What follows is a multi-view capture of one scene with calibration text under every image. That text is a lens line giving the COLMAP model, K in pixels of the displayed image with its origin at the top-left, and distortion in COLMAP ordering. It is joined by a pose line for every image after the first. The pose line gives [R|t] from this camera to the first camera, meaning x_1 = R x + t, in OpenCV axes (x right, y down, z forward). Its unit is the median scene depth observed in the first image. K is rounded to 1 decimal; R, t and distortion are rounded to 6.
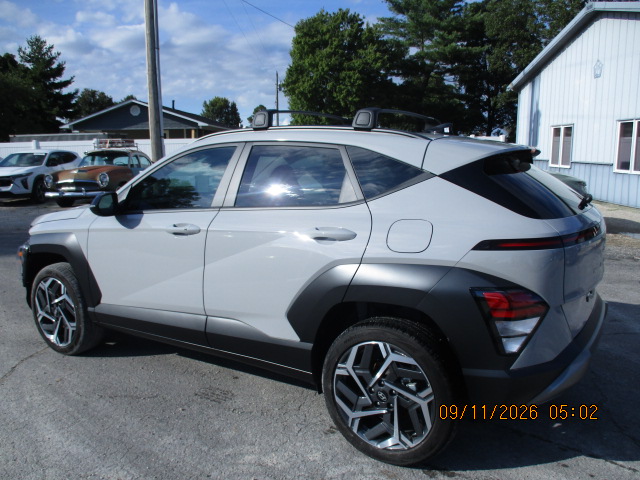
lens RADIAL K [[547.2, 0, 322.4], [0, 547.2, 253.5], [0, 0, 1]] dist [-0.057732, 0.021465]
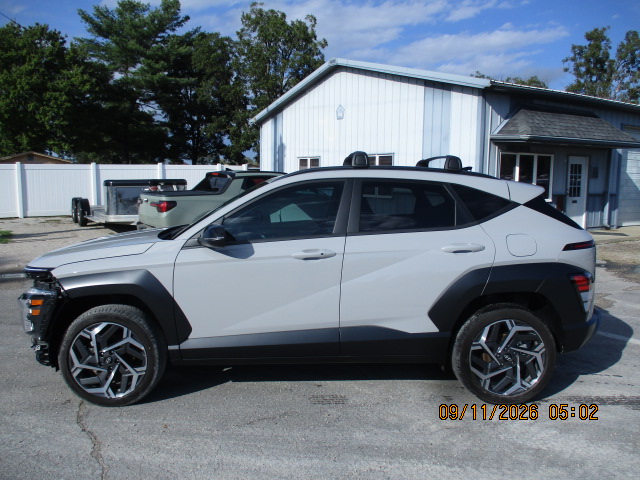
lens RADIAL K [[547.2, 0, 323.3], [0, 547.2, 257.4], [0, 0, 1]] dist [-0.057732, 0.021465]
pose [[0.831214, -0.071968, 0.551274, -0.303441], [0.093672, 0.995539, -0.011274, -0.008824], [-0.548004, 0.061010, 0.834248, 0.015566]]
